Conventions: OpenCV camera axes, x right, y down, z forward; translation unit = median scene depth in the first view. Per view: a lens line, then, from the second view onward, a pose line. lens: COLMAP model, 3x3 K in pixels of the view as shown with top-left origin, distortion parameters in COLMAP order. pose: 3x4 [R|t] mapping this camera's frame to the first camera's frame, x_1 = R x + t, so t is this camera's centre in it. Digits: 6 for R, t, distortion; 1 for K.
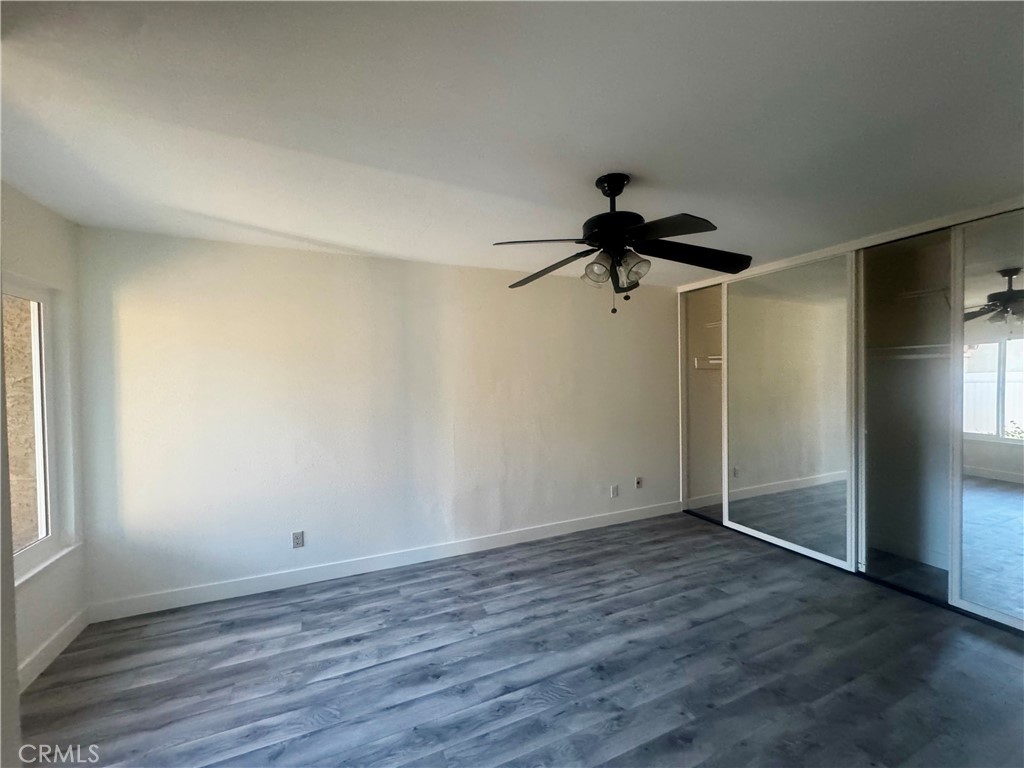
lens RADIAL K [[410.8, 0, 511.9], [0, 410.8, 384.5], [0, 0, 1]] dist [-0.004567, 0.000863]
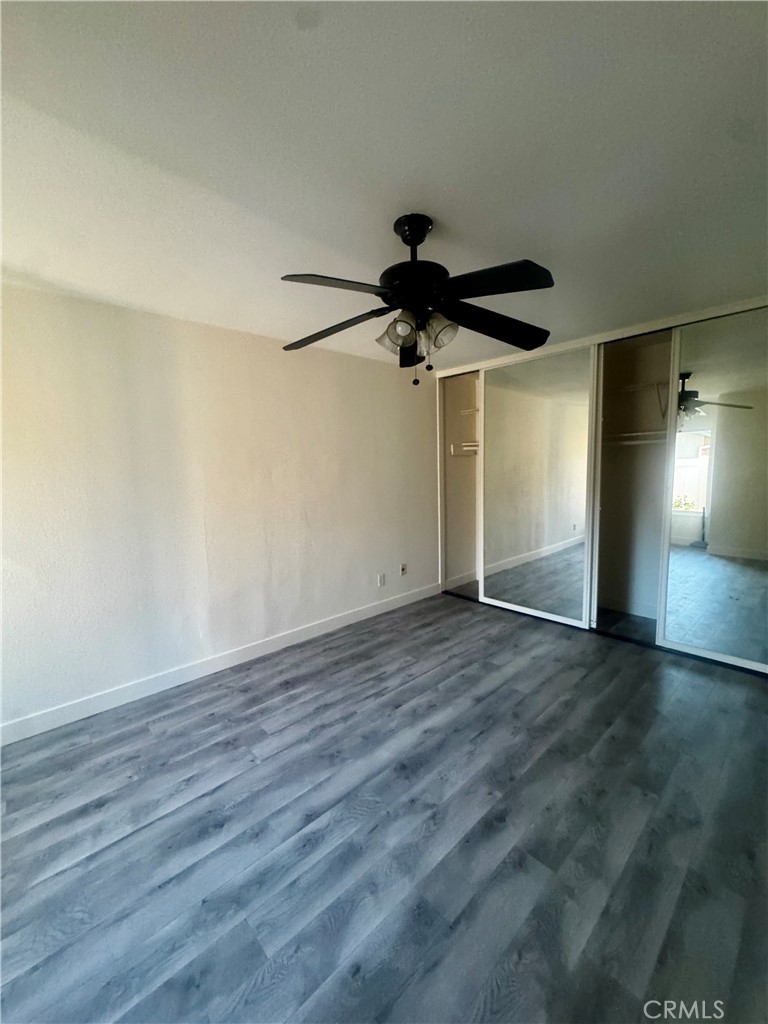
lens RADIAL K [[410.8, 0, 385.4], [0, 410.8, 513.0], [0, 0, 1]] dist [-0.004567, 0.000863]
pose [[0.944816, -0.045355, 0.324445, -0.086873], [0.015936, 0.995560, 0.092765, 0.013331], [-0.327212, -0.082476, 0.941345, 0.136517]]
